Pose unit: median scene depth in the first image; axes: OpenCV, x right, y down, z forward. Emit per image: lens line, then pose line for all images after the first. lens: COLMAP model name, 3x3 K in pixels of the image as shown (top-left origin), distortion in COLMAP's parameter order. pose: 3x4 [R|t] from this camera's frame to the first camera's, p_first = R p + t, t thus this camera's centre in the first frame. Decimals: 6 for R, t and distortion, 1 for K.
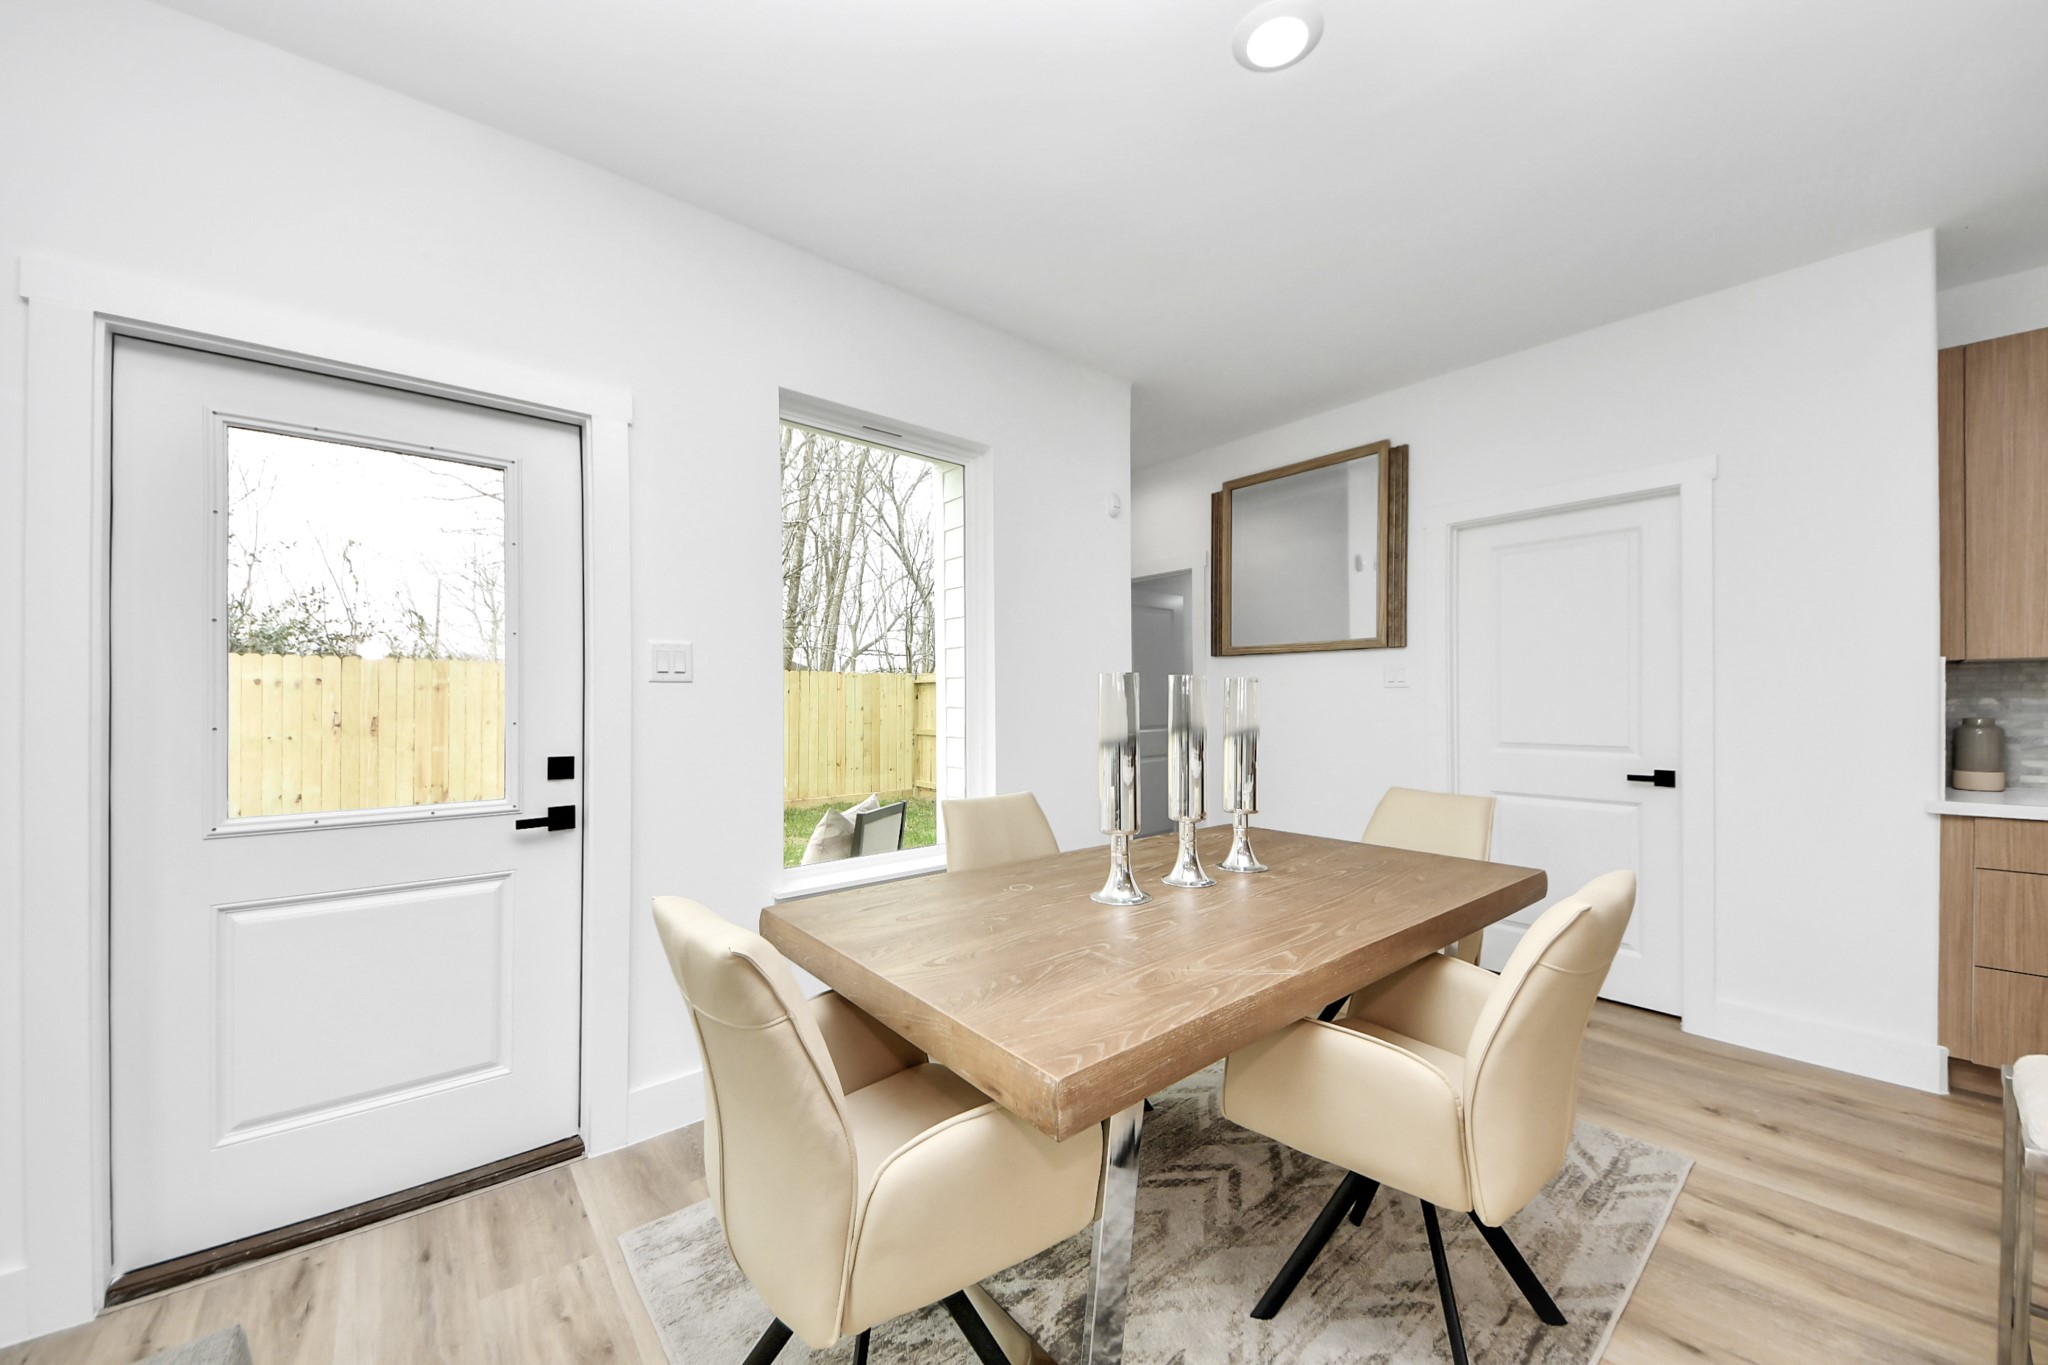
lens RADIAL K [[740.3, 0, 1011.9], [0, 740.3, 693.4], [0, 0, 1]] dist [0.003290, -0.008002]
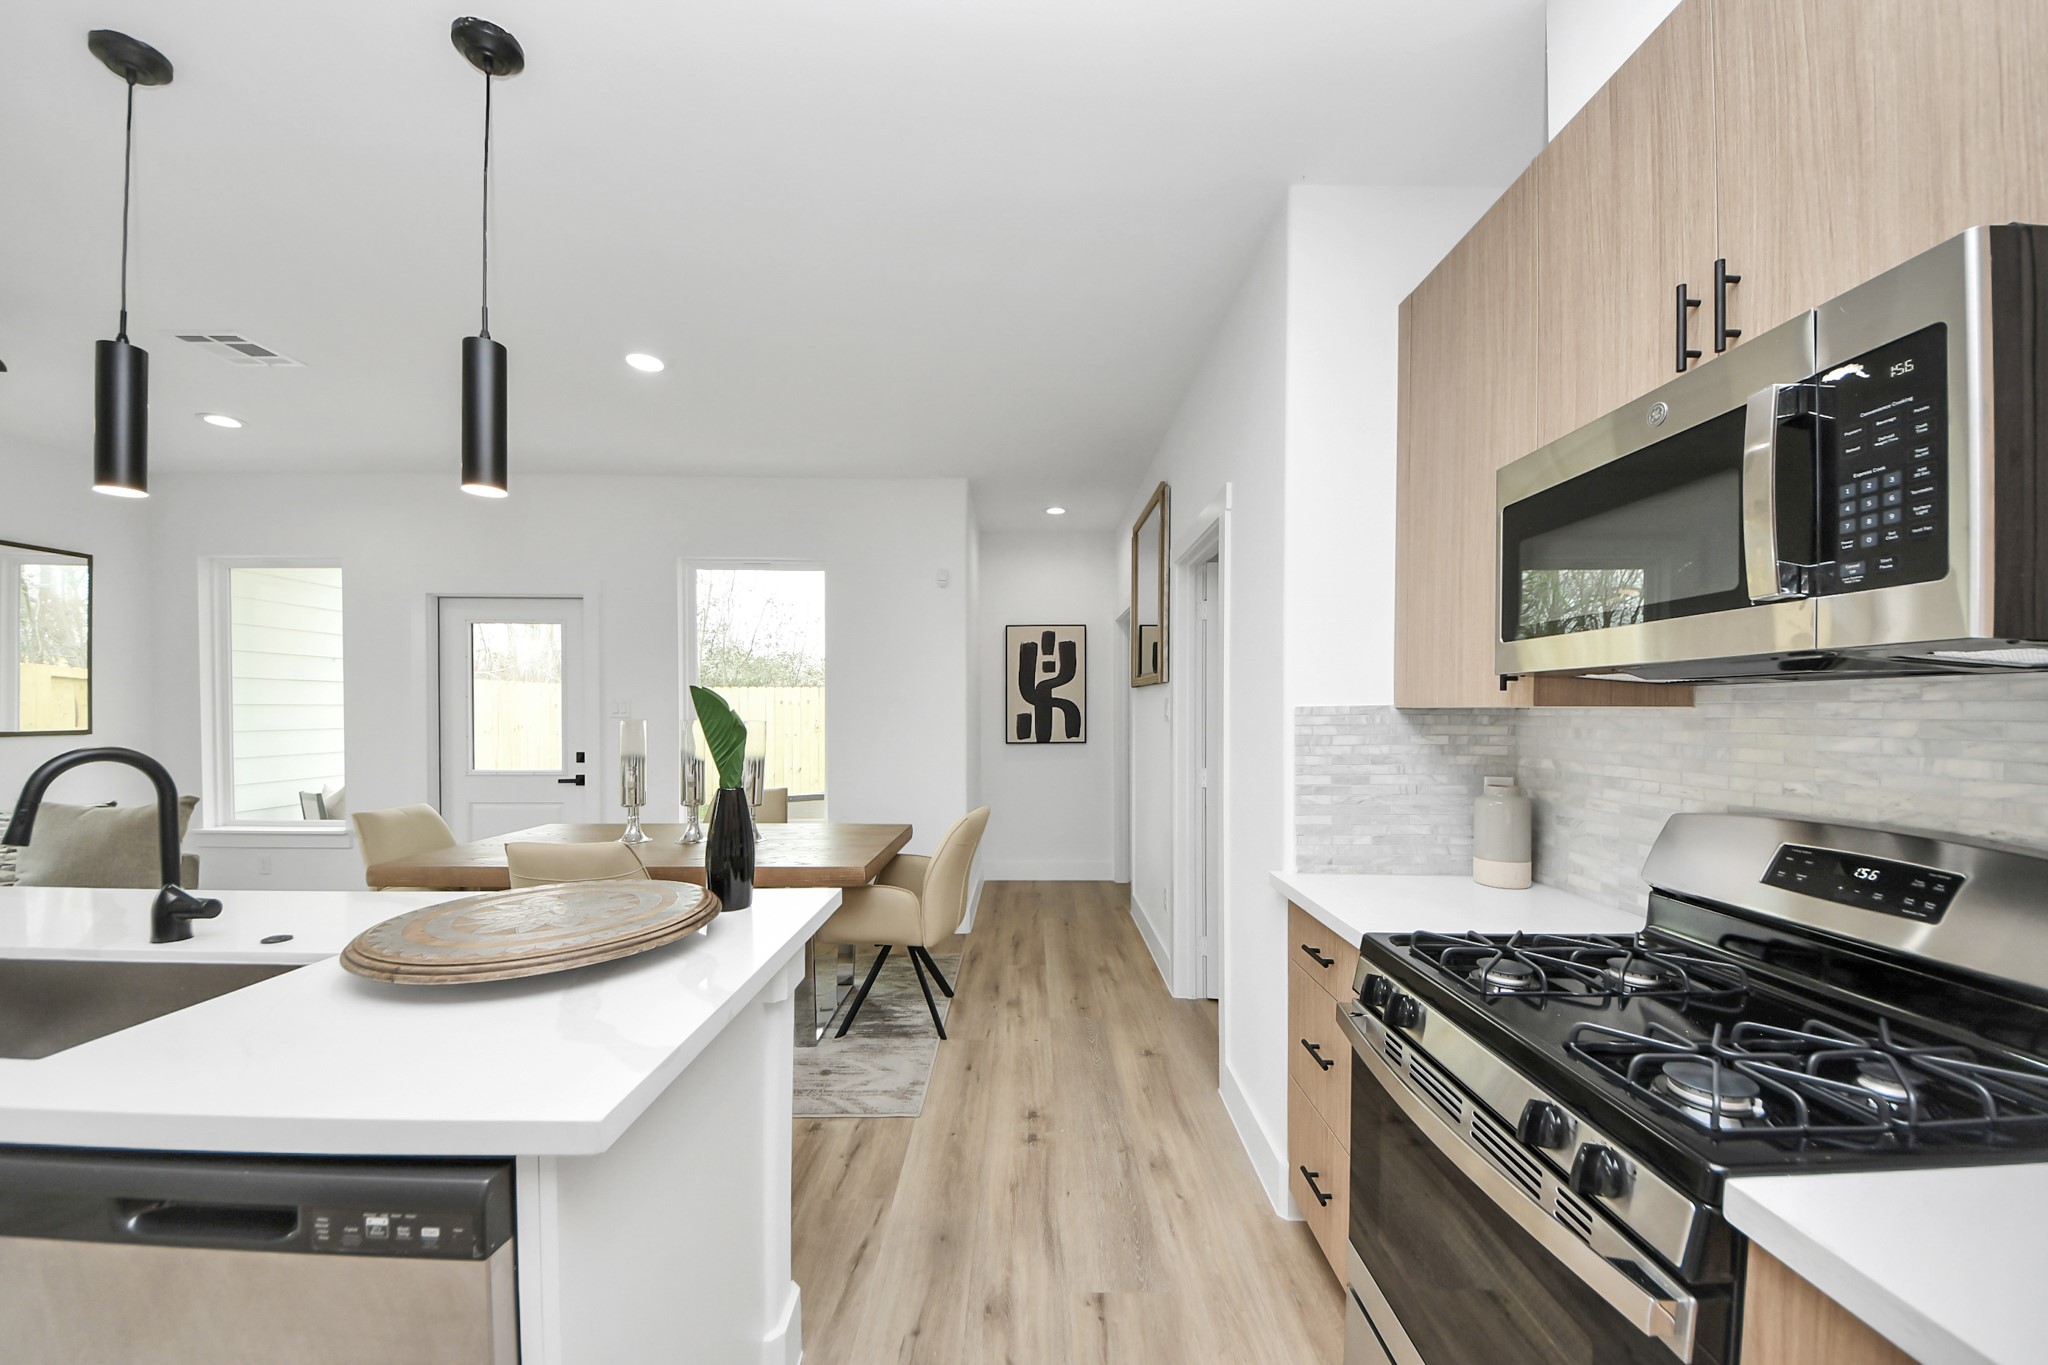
lens RADIAL K [[740.3, 0, 1041.0], [0, 740.3, 717.8], [0, 0, 1]] dist [0.003290, -0.008002]
pose [[0.777060, 0.014015, -0.629271, 1.529420], [0.001252, 0.999716, 0.023811, -0.054286], [0.629426, -0.019291, 0.776821, 0.145507]]
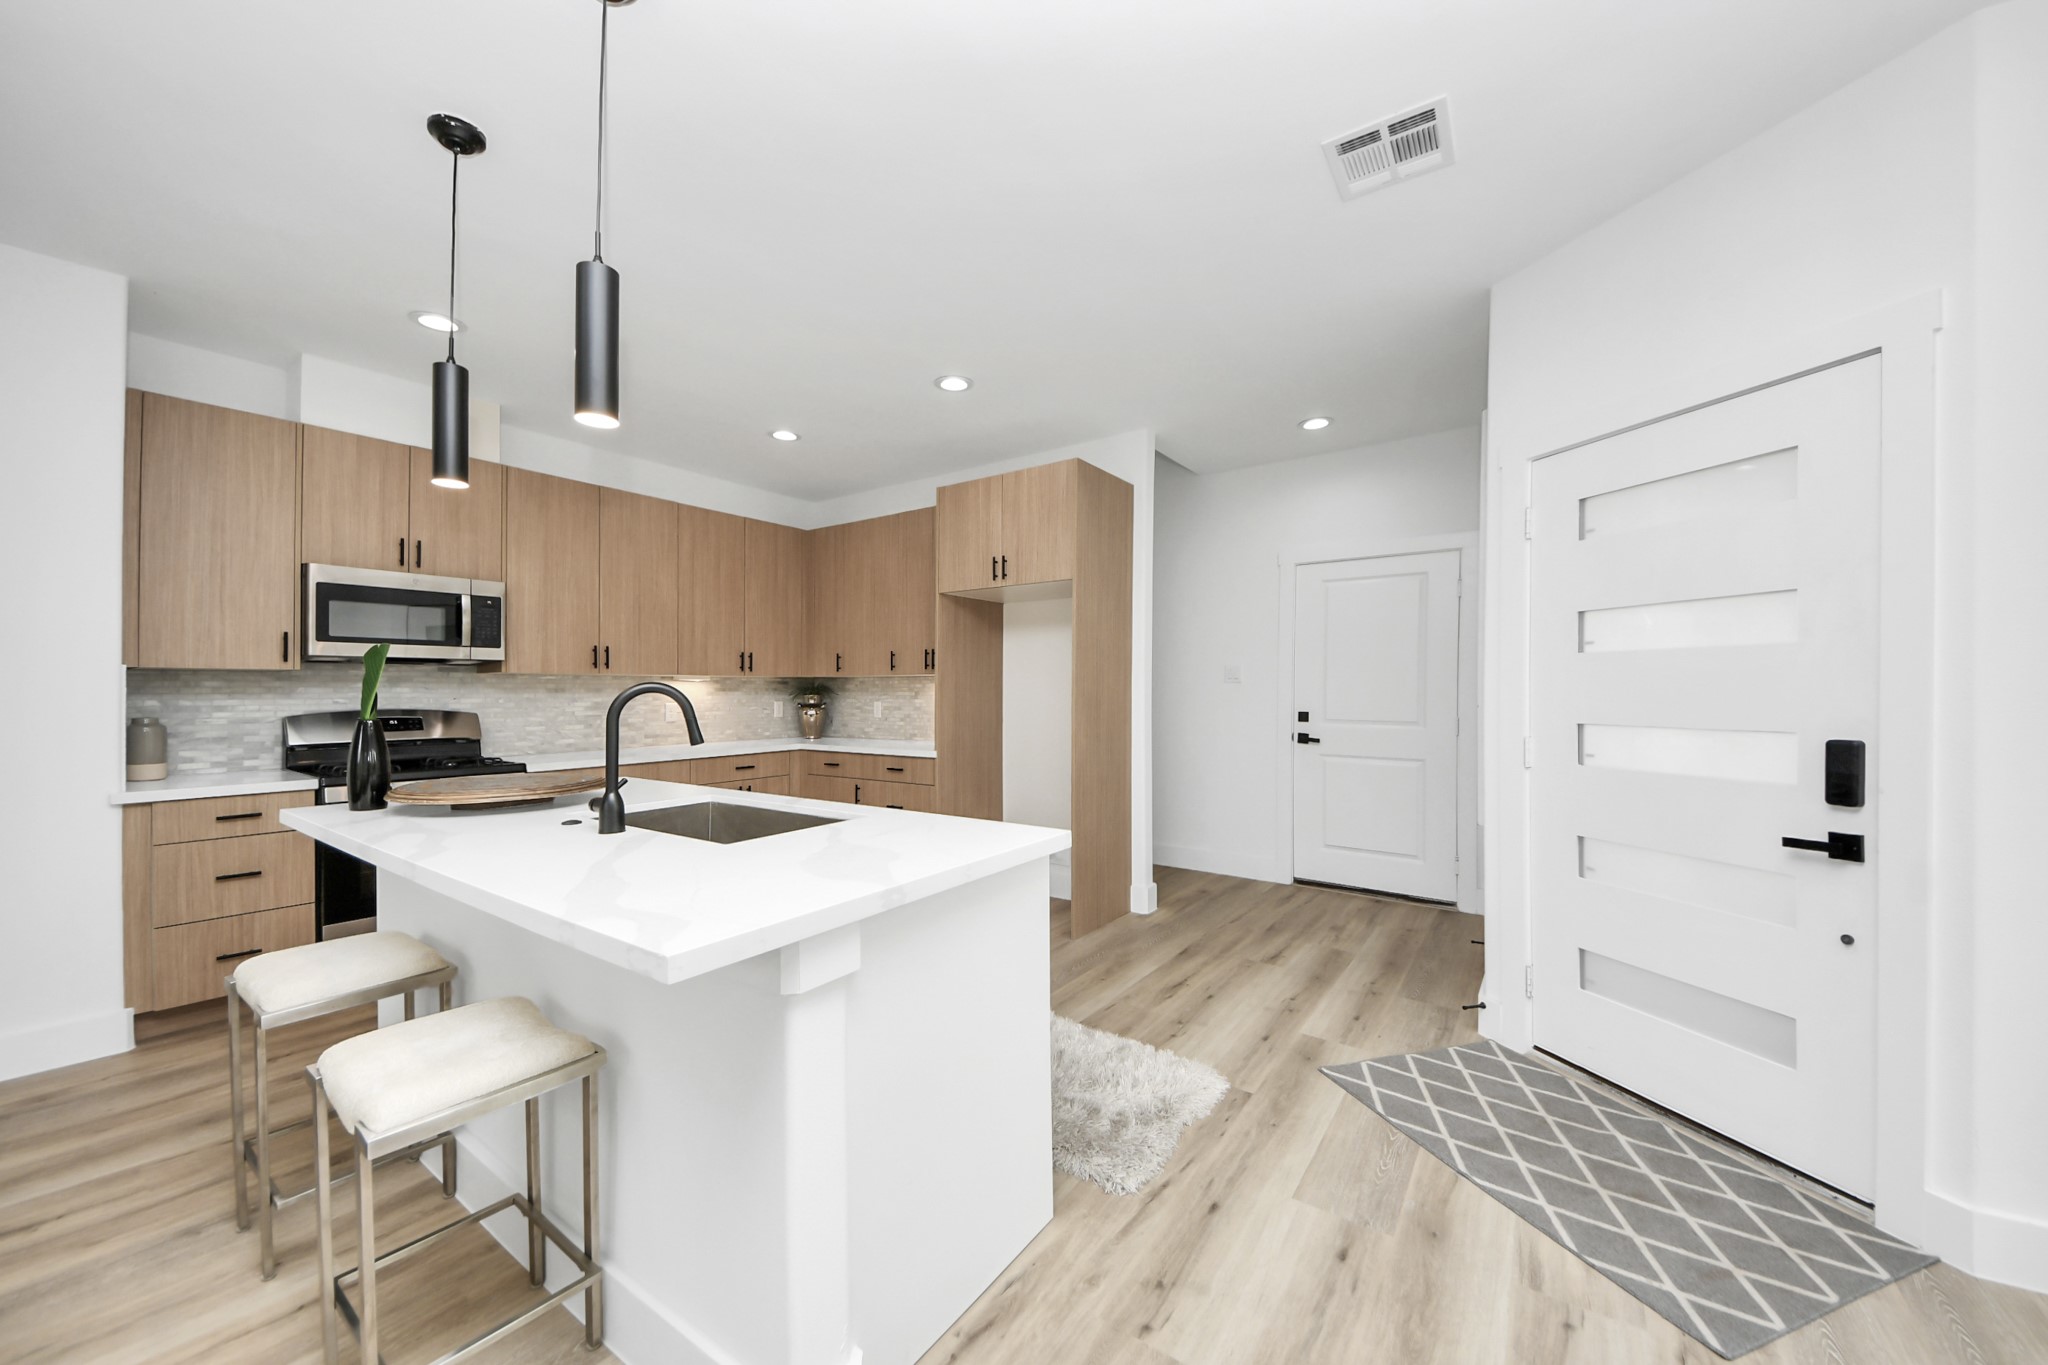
lens RADIAL K [[740.3, 0, 1042.6], [0, 740.3, 677.7], [0, 0, 1]] dist [0.003290, -0.008002]
pose [[-0.284762, 0.022702, 0.958330, -0.183373], [-0.005856, 0.999660, -0.025421, -0.008608], [-0.958580, -0.012851, -0.284532, -0.037270]]
